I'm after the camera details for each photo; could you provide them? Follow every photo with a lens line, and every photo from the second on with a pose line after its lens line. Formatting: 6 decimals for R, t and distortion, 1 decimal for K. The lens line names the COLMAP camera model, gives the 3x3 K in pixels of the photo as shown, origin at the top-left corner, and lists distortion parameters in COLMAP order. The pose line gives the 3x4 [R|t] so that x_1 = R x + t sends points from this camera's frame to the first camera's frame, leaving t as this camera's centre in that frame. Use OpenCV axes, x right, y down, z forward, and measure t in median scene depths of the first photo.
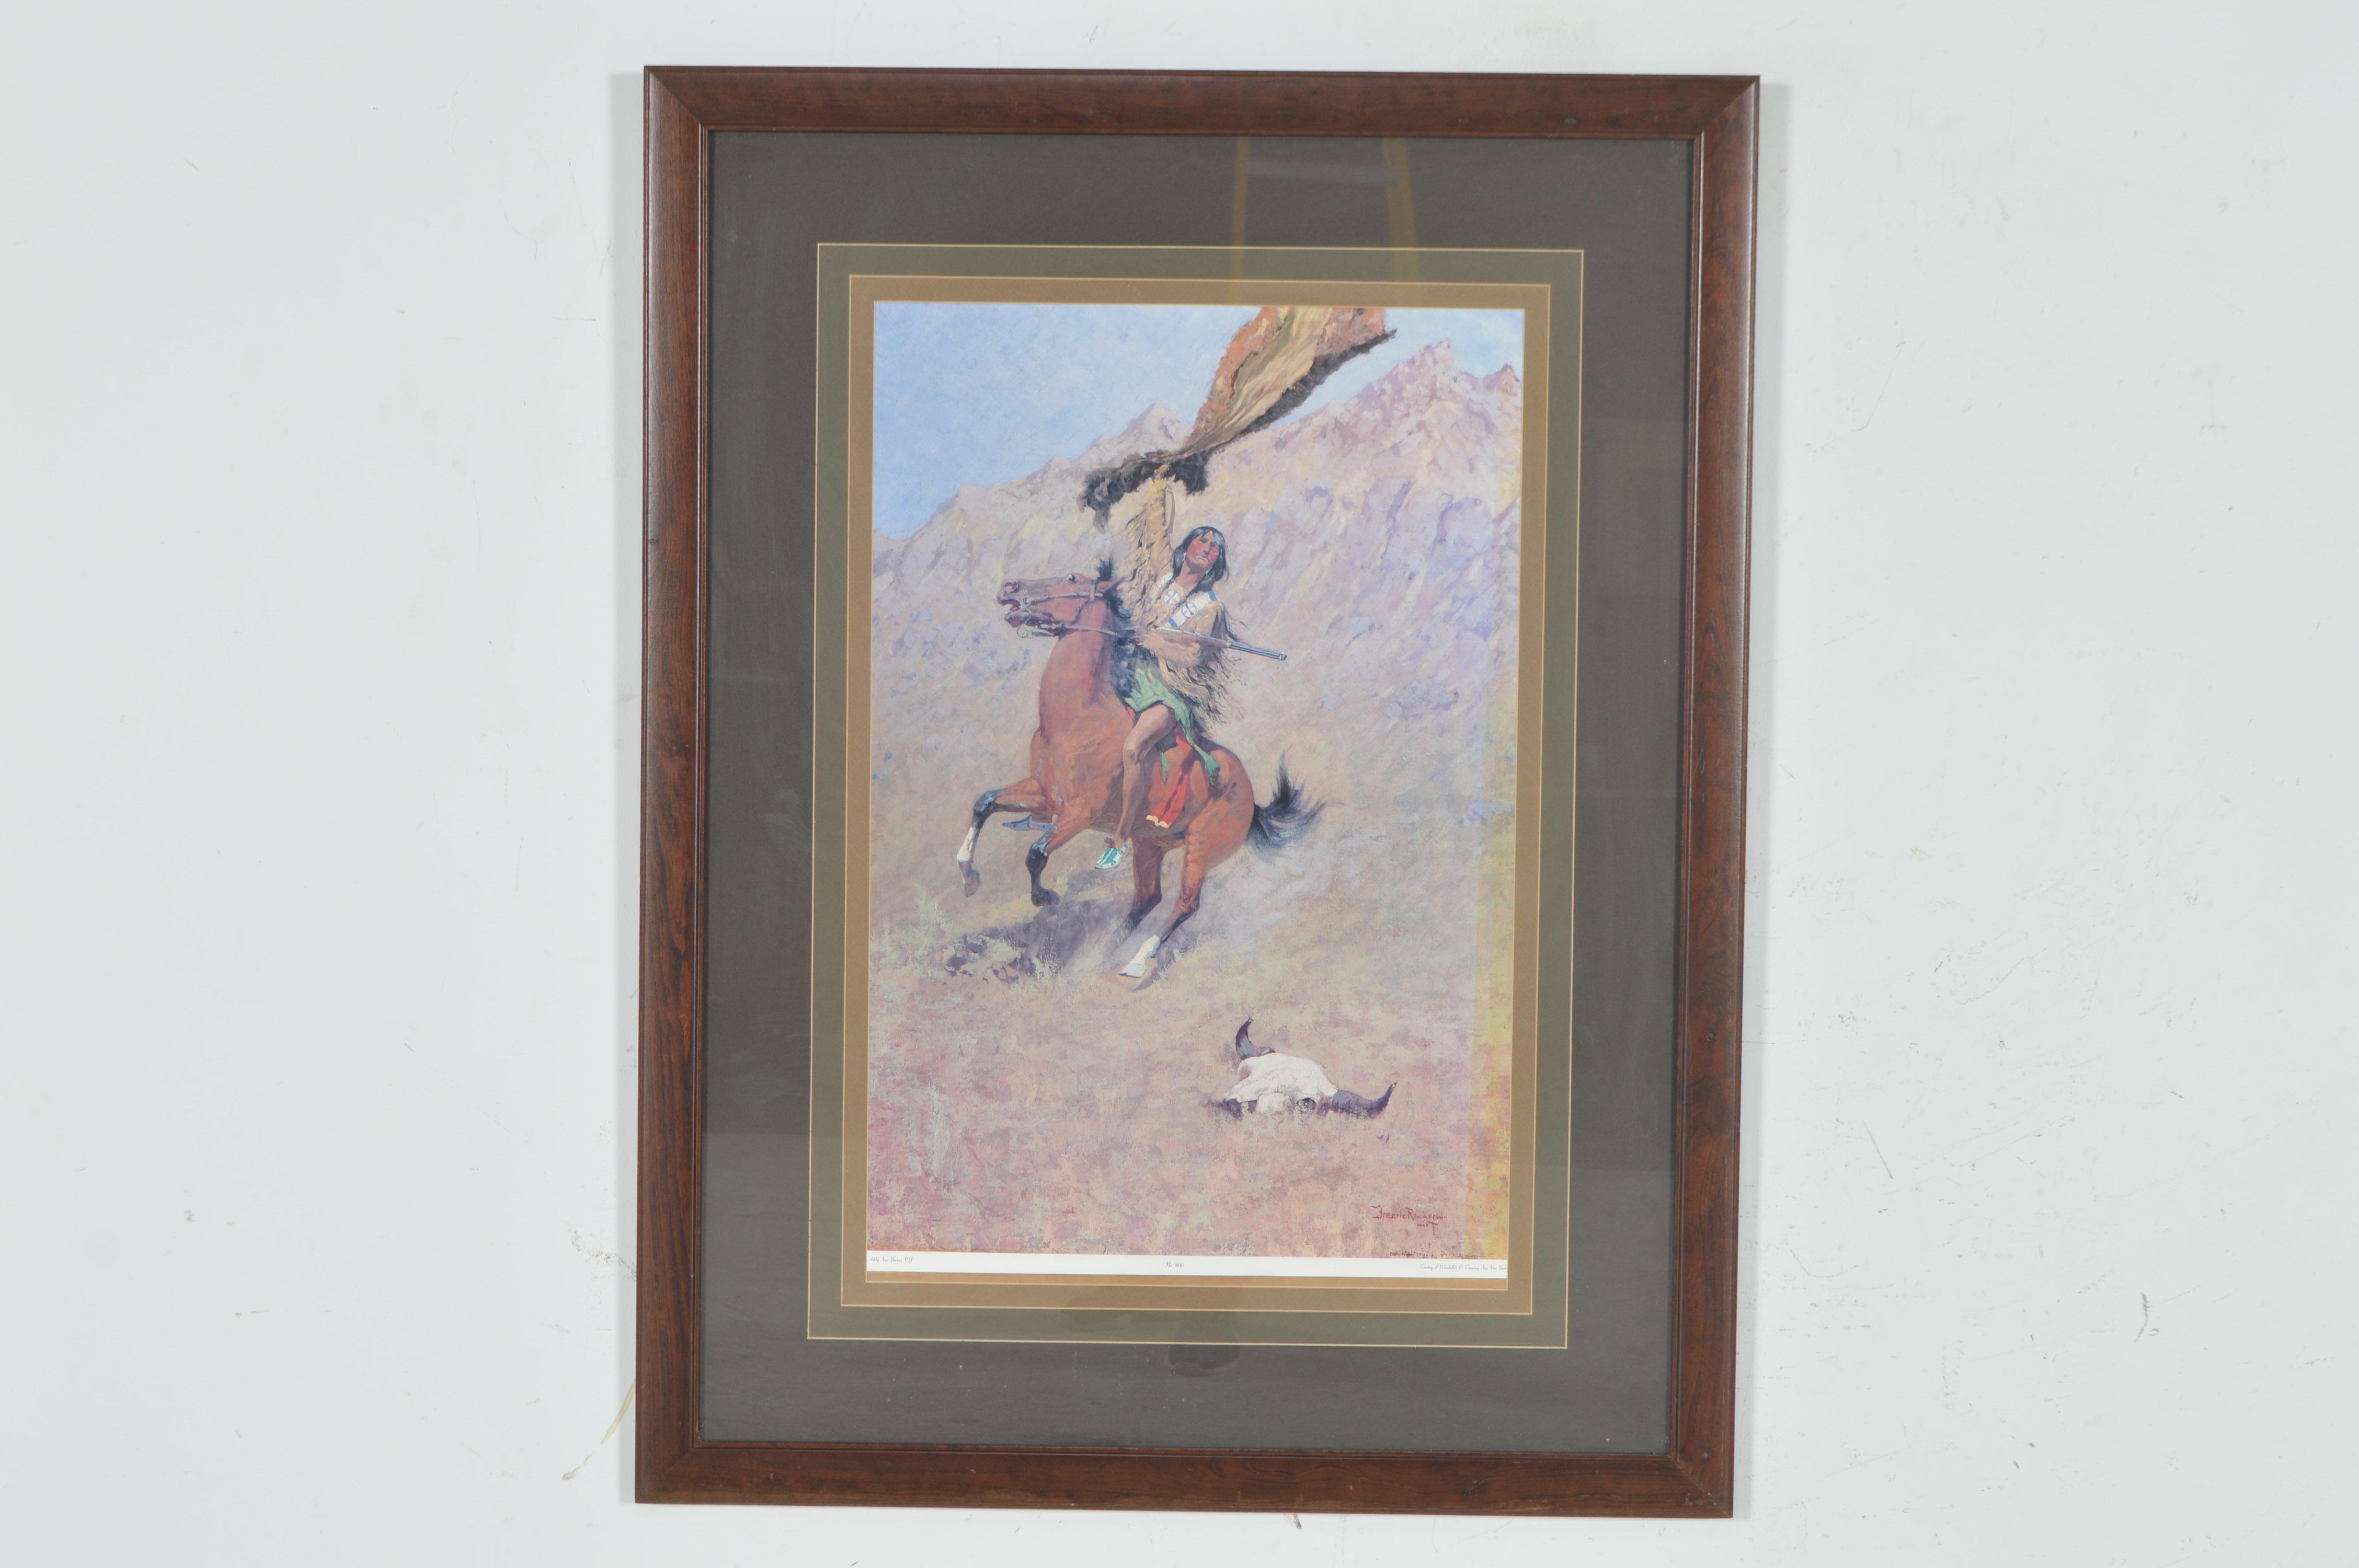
lens RADIAL K [[4063.7, 0, 1179.5], [0, 4063.7, 784.0], [0, 0, 1]] dist [-0.000290, -0.007311]
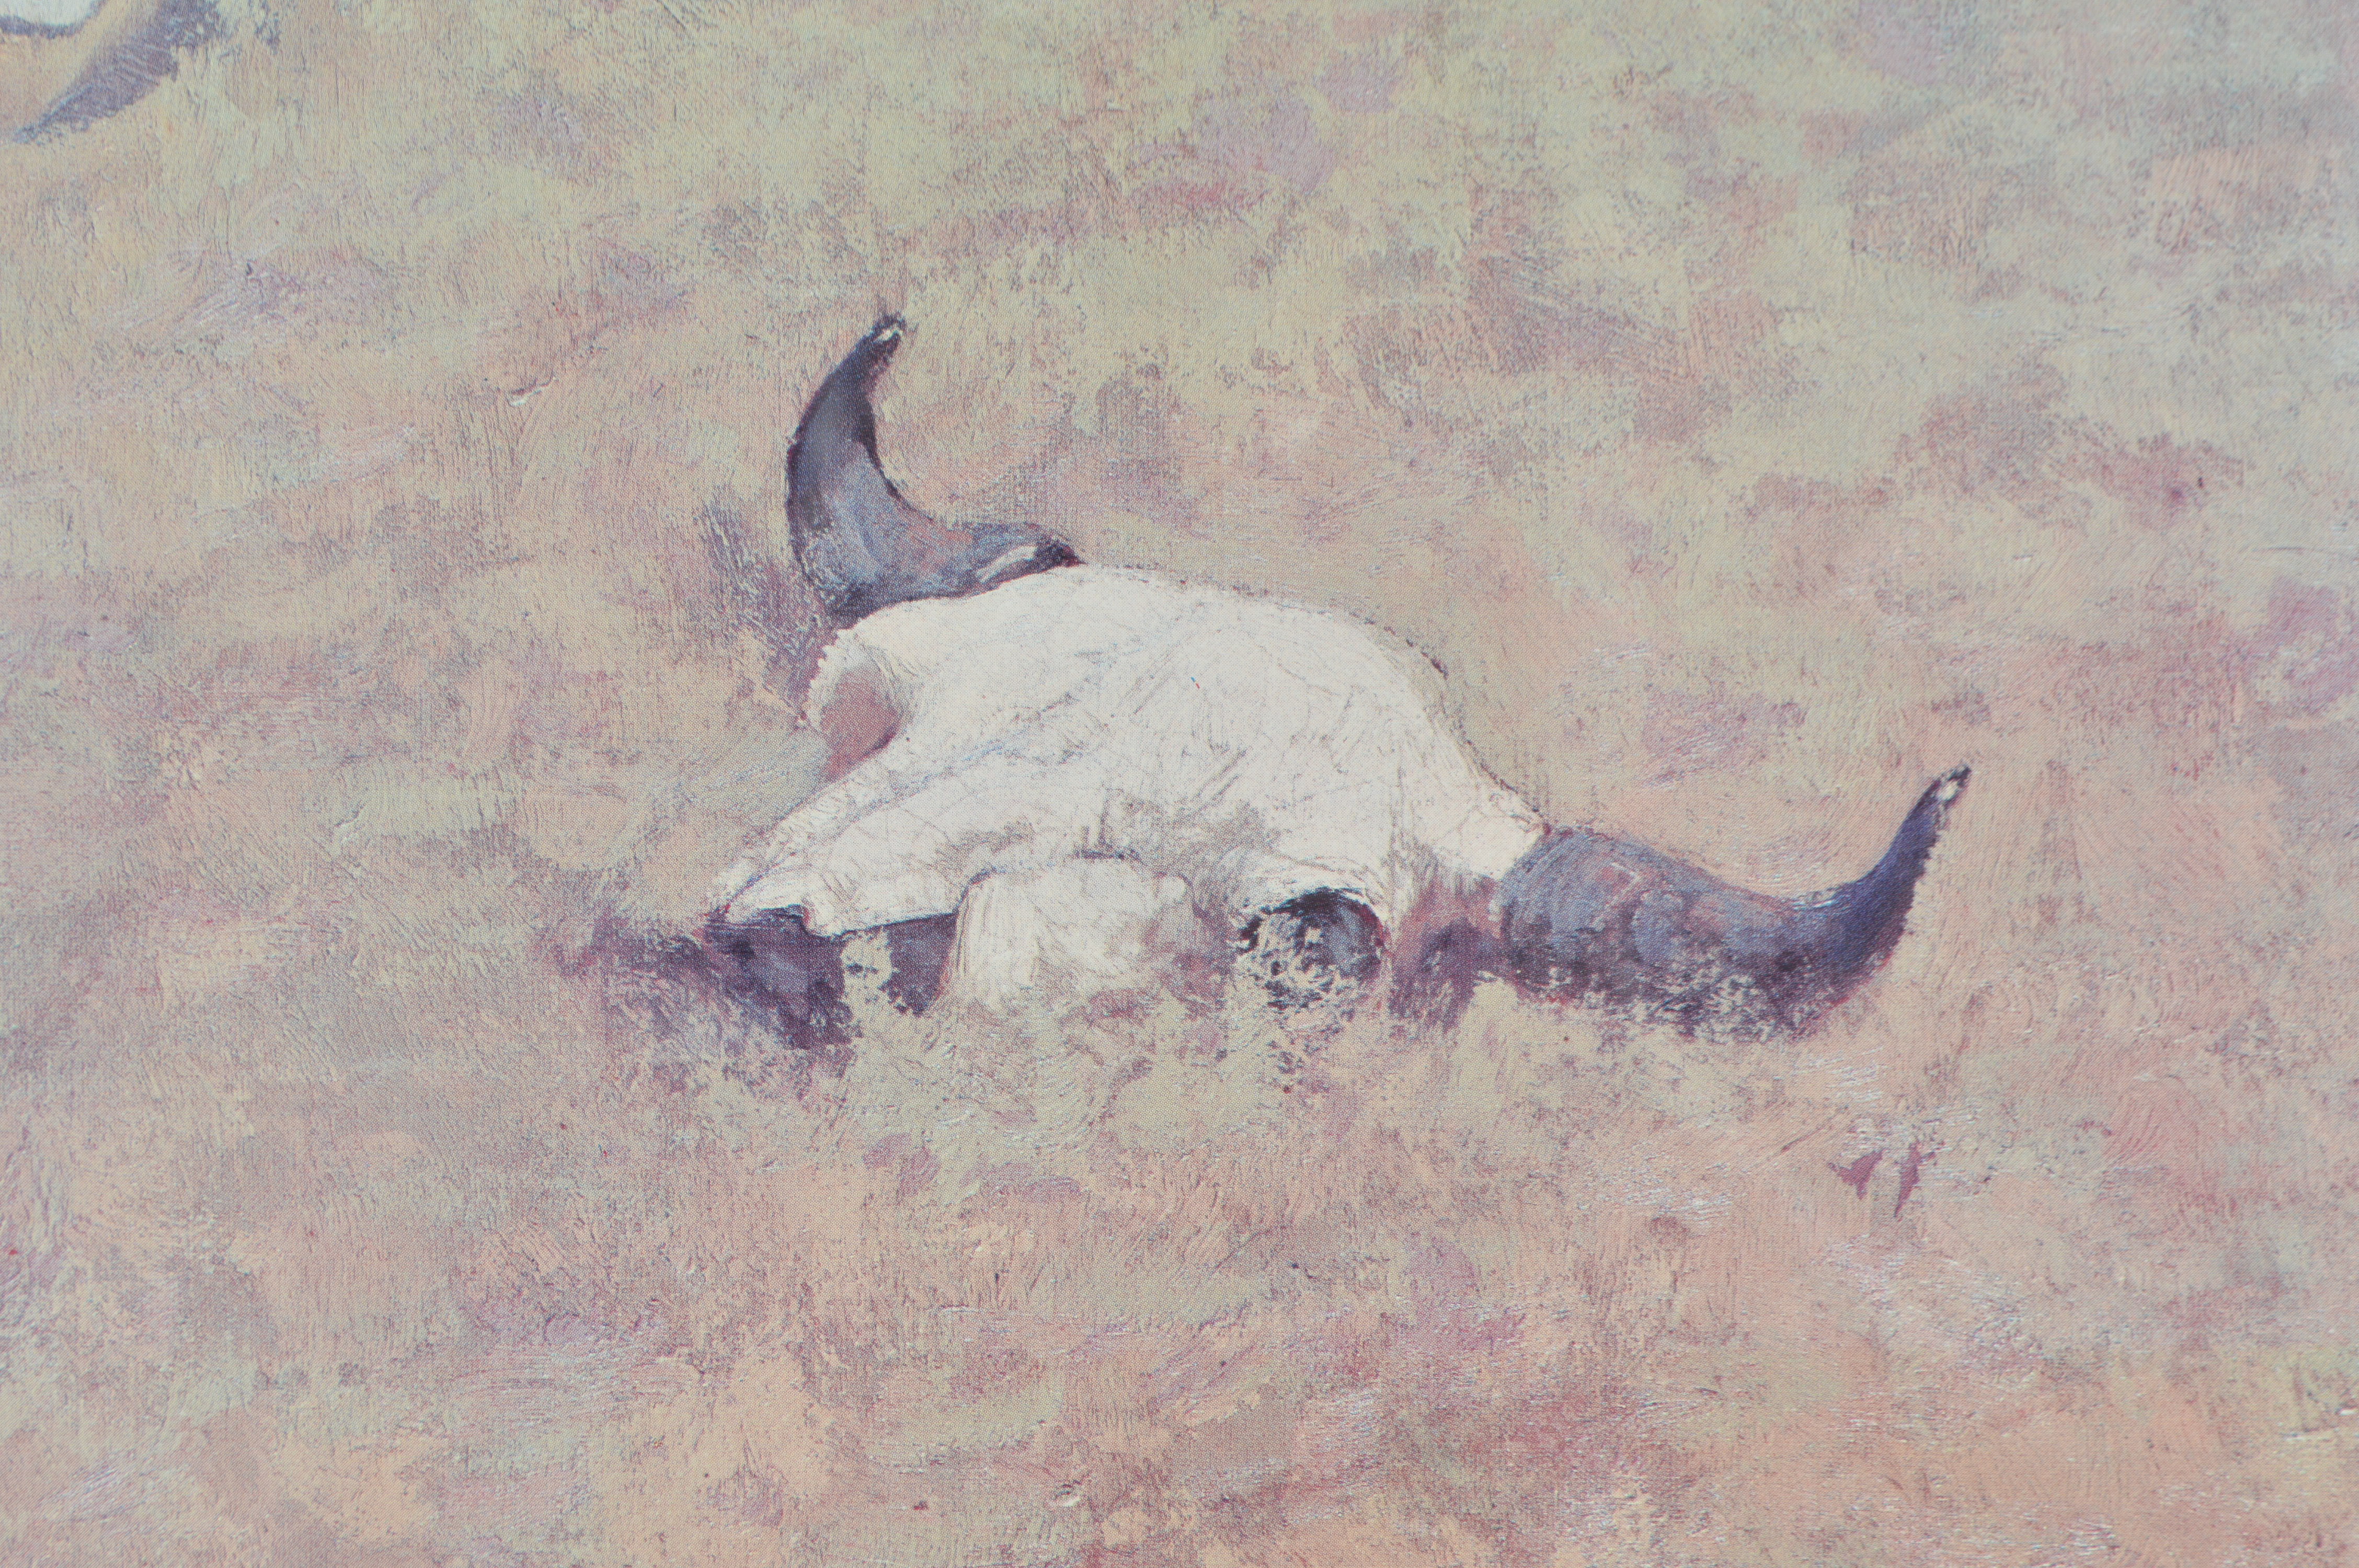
lens RADIAL K [[4263.0, 0, 1179.5], [0, 4263.0, 784.0], [0, 0, 1]] dist [0.015814, 0.016813]
pose [[0.999767, -0.020397, 0.007002, 0.025753], [0.020401, 0.999792, -0.000520, 0.073593], [-0.006990, 0.000662, 0.999975, 0.856144]]
